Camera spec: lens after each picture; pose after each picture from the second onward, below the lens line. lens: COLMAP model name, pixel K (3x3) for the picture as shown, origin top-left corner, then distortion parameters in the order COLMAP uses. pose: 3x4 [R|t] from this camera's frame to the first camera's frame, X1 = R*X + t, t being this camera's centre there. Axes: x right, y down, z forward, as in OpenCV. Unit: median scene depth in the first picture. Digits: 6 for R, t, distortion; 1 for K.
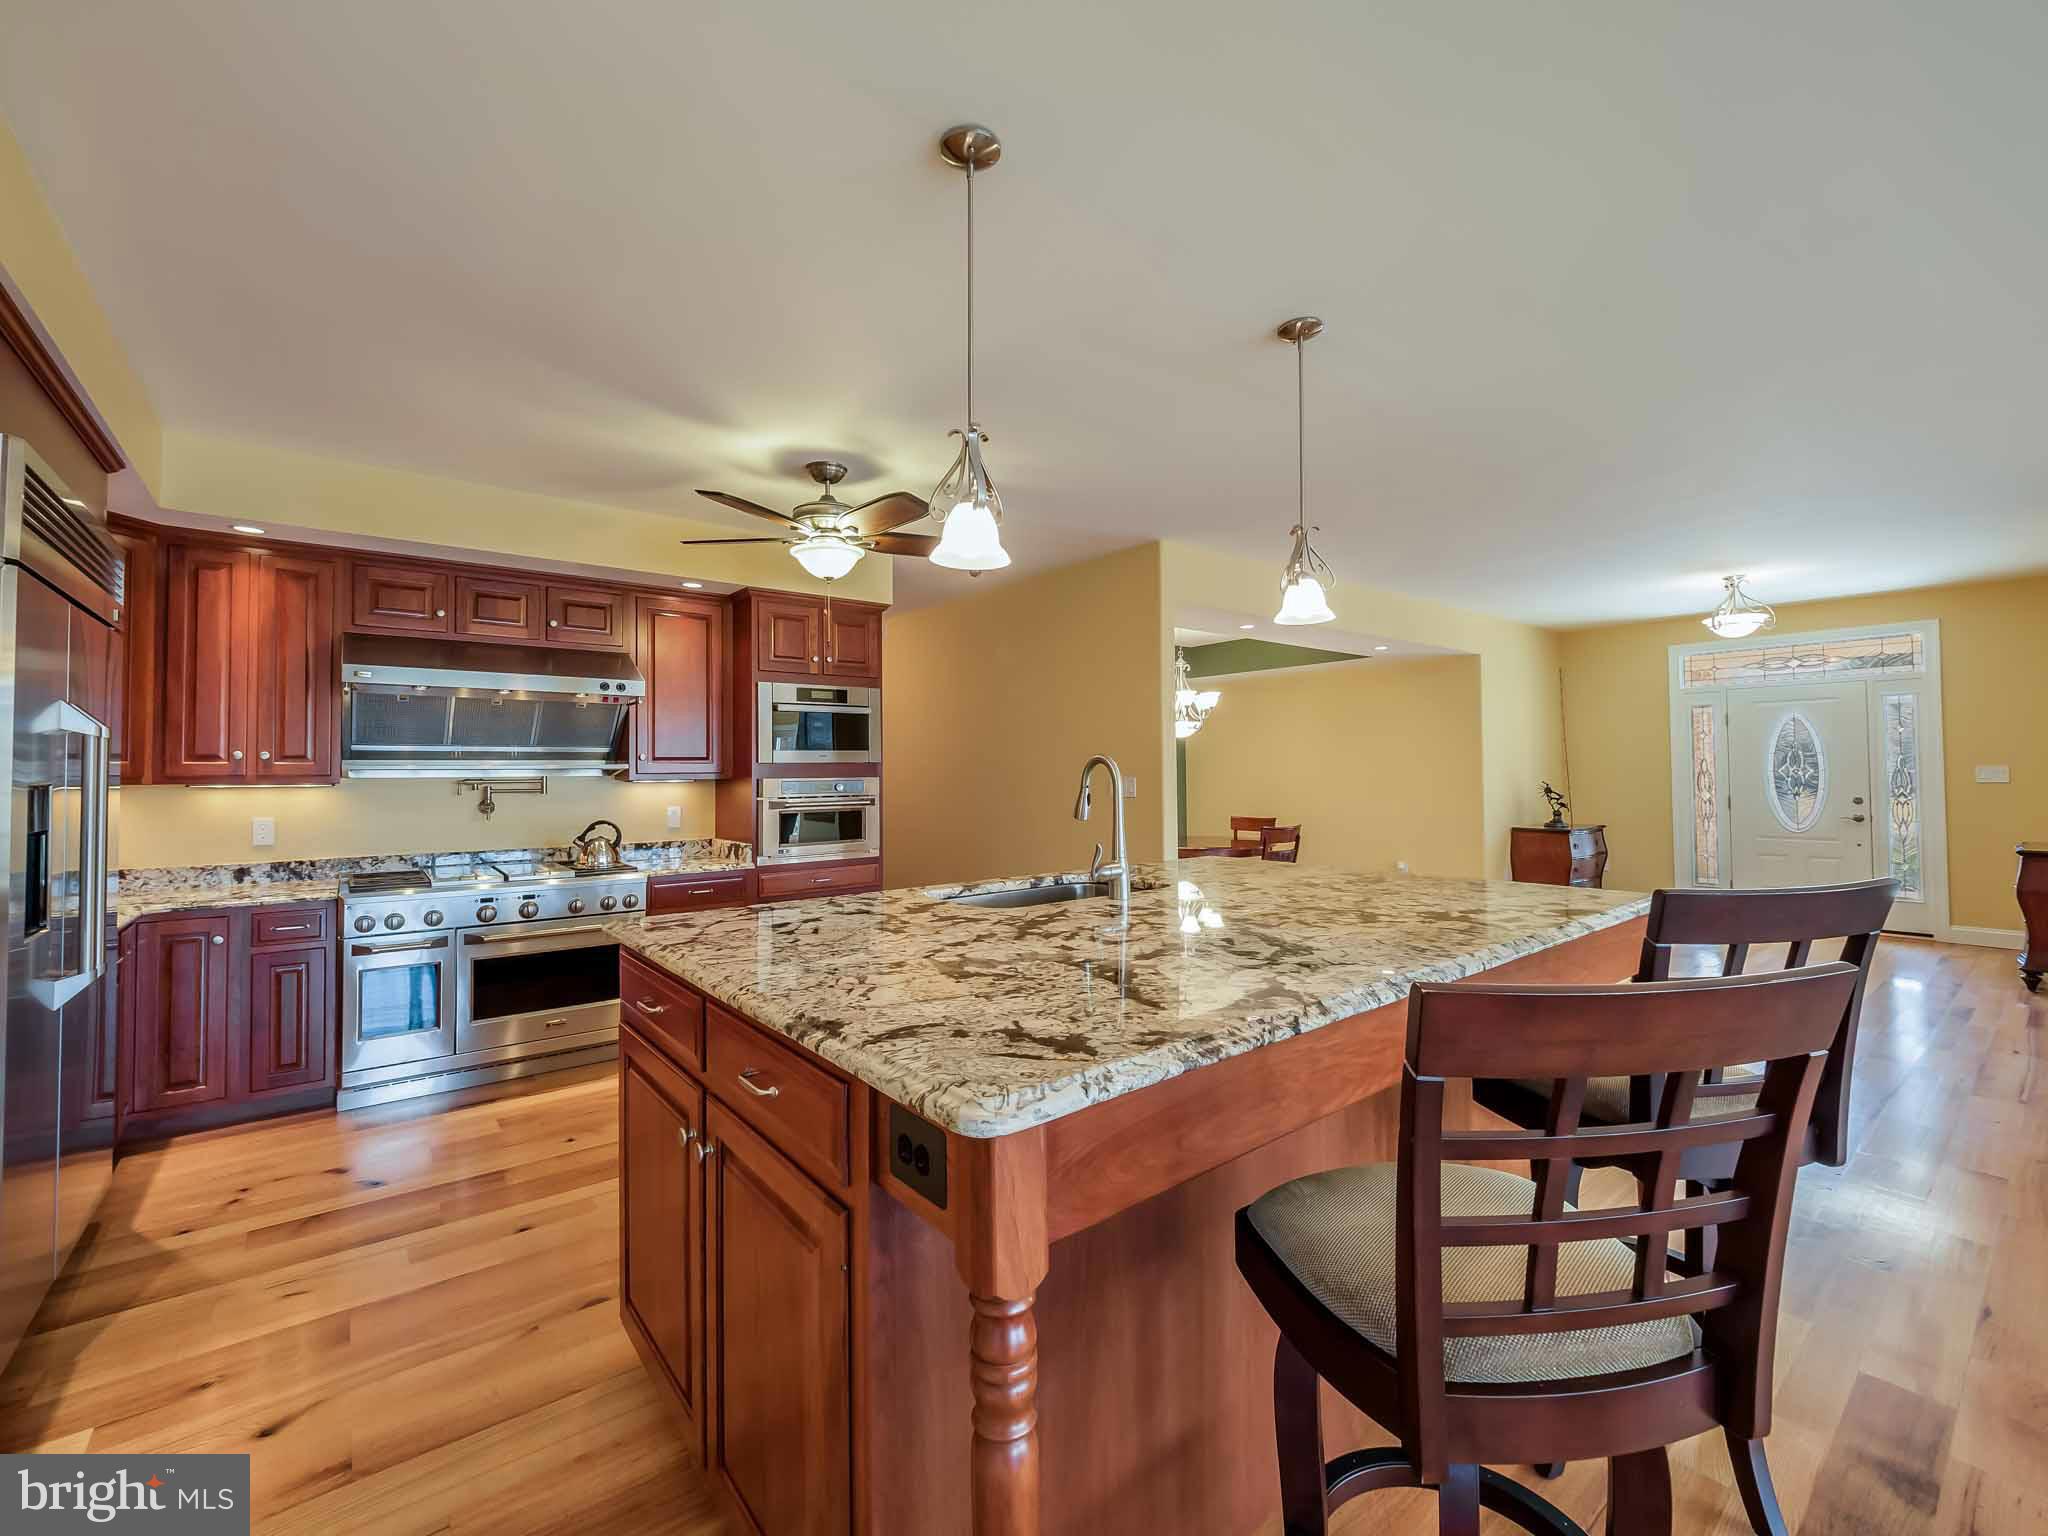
lens RADIAL K [[834.1, 0, 1024.0], [0, 834.1, 768.0], [0, 0, 1]] dist [0.000179, 0.000026]
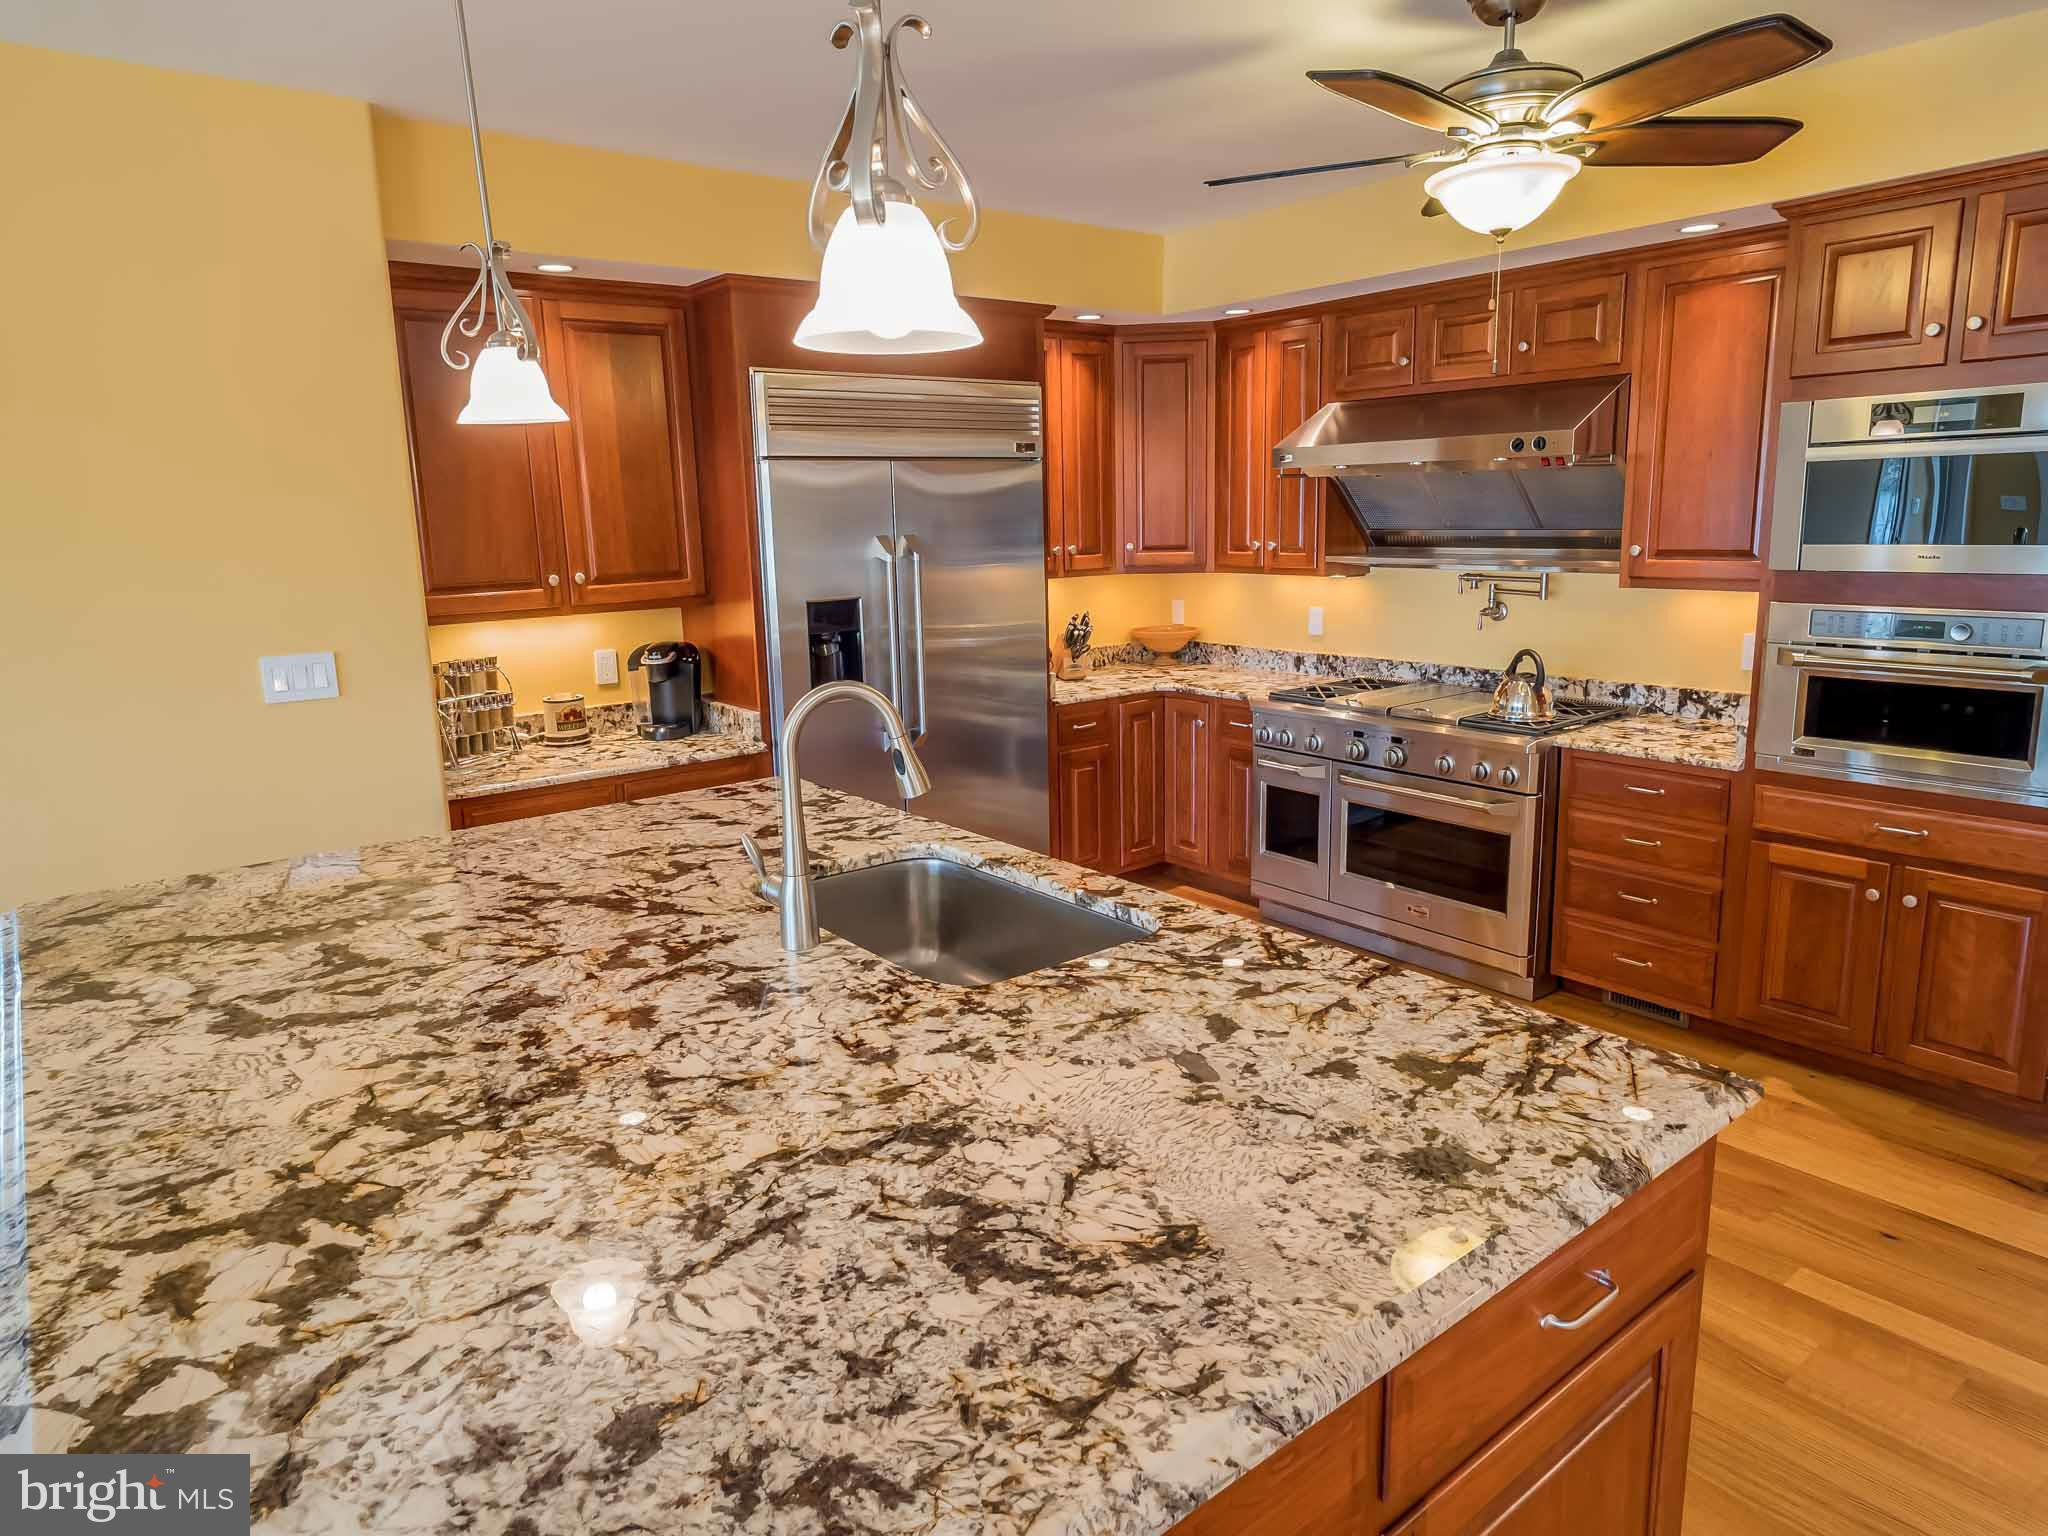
lens RADIAL K [[1292.8, 0, 1024.0], [0, 1292.8, 768.0], [0, 0, 1]] dist [0.001761, 0.000961]
pose [[-0.000432, 0.210741, -0.977542, 0.673026], [0.031712, 0.977053, 0.210621, -0.095881], [0.999497, -0.030909, -0.007105, 0.772513]]
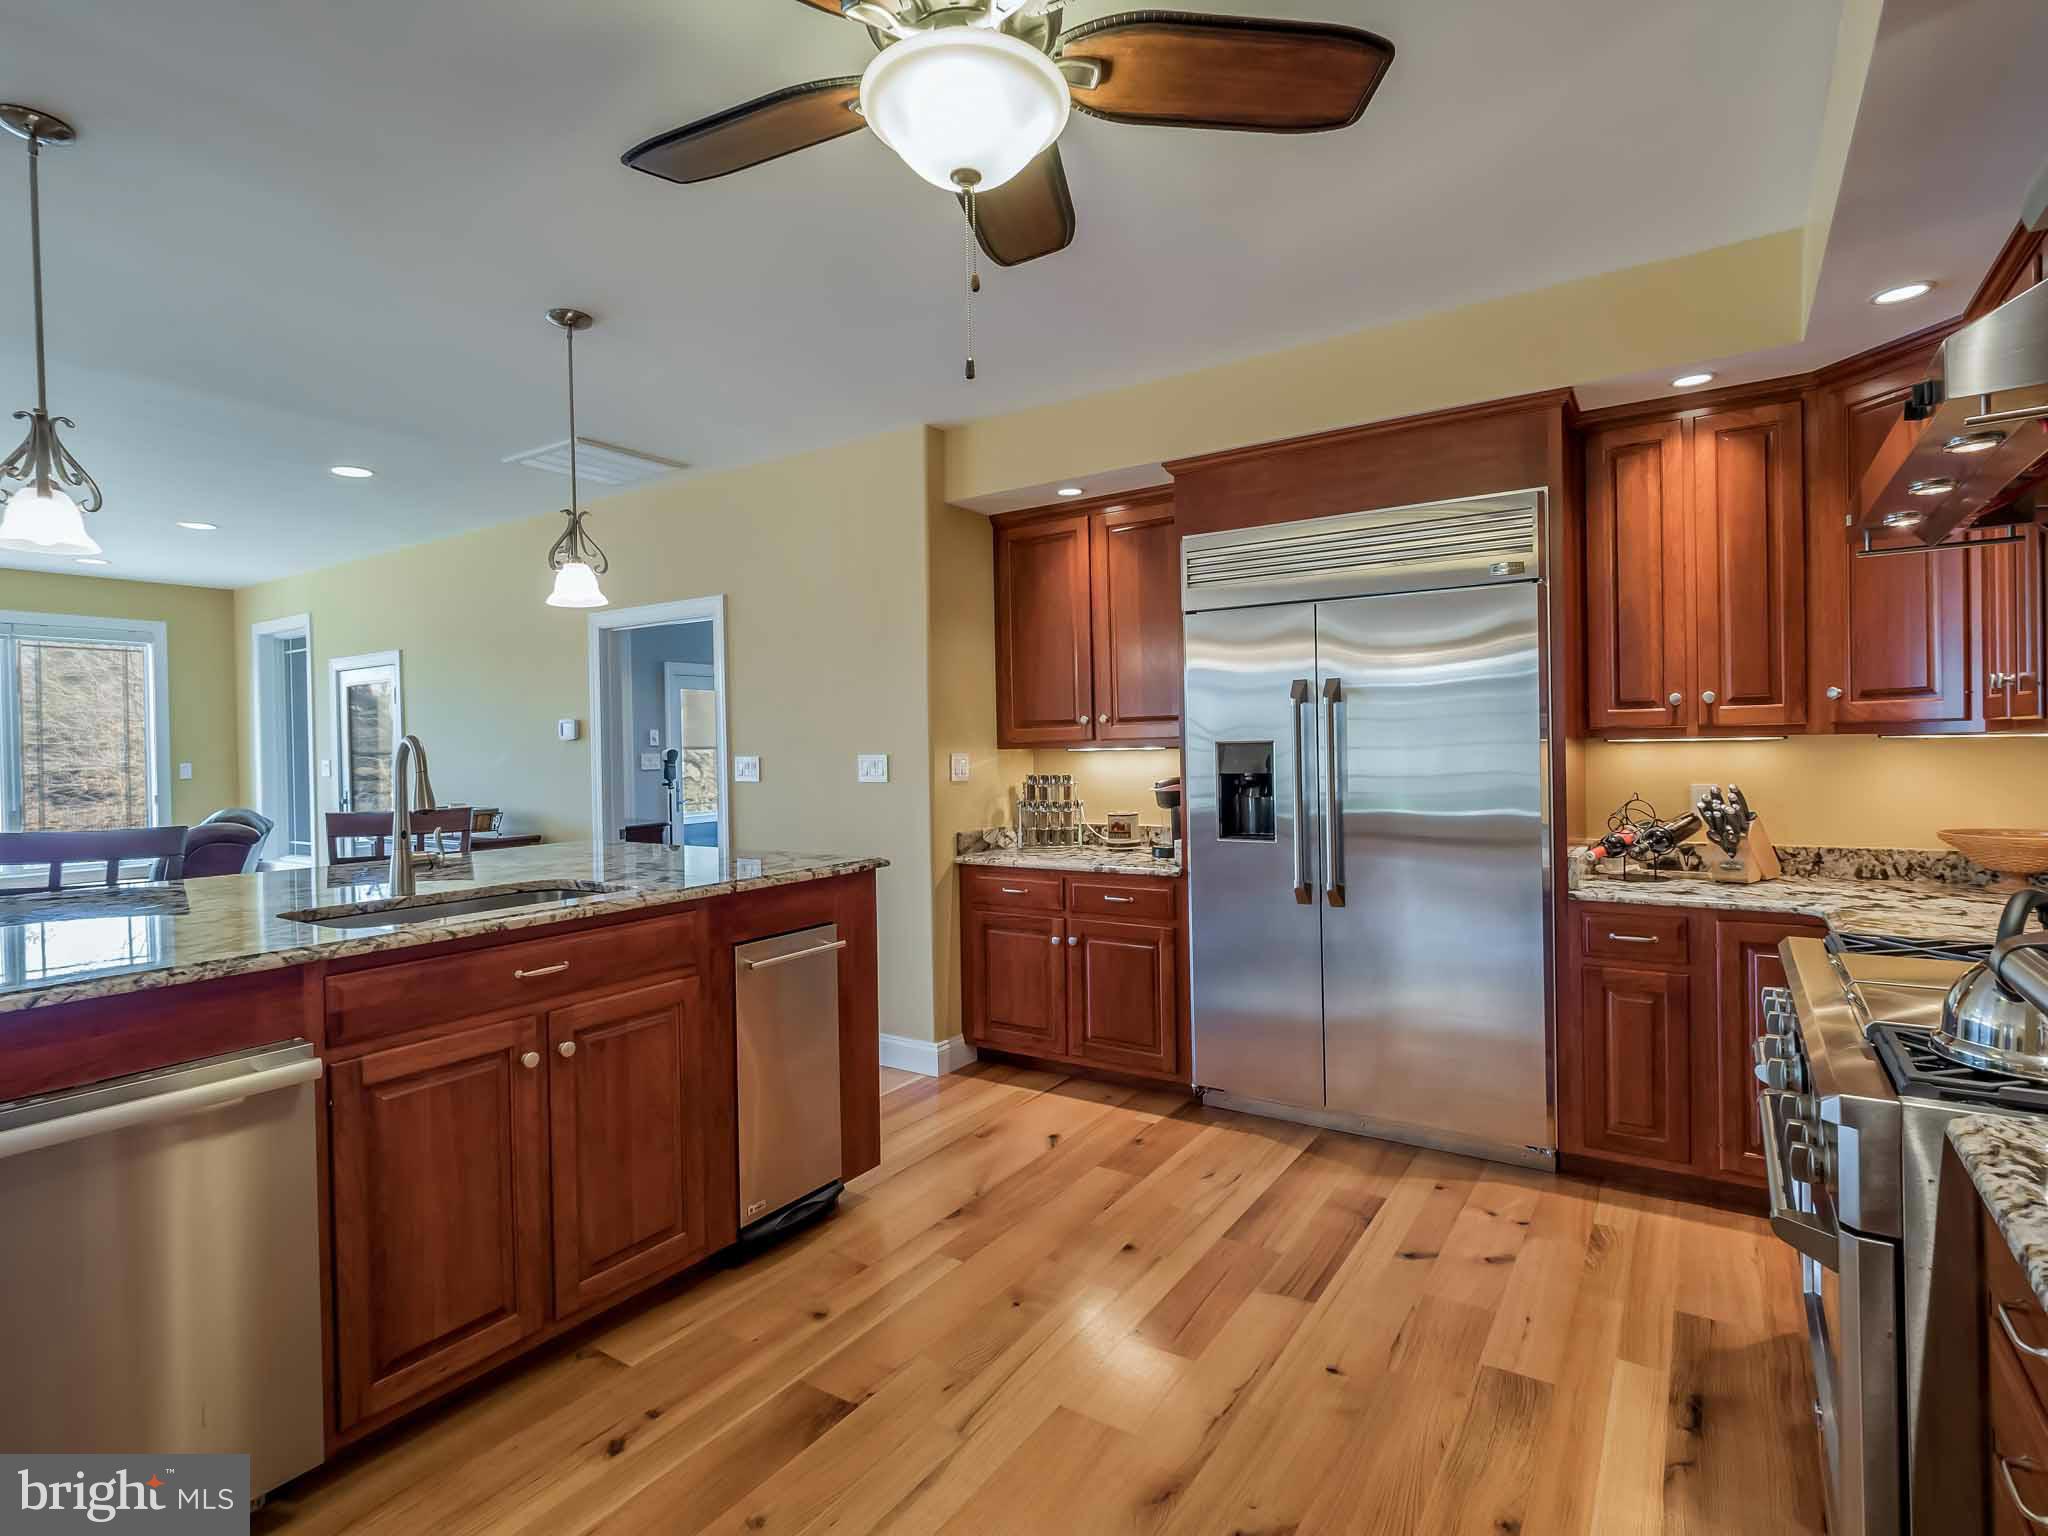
lens RADIAL K [[1038.0, 0, 1009.9], [0, 1038.0, 745.8], [0, 0, 1]] dist [0.001199, 0.000173]
pose [[-0.957605, 0.032070, -0.286293, -0.133104], [0.032877, 0.999457, 0.001990, 0.004882], [0.286202, -0.007507, -0.958140, 1.577439]]
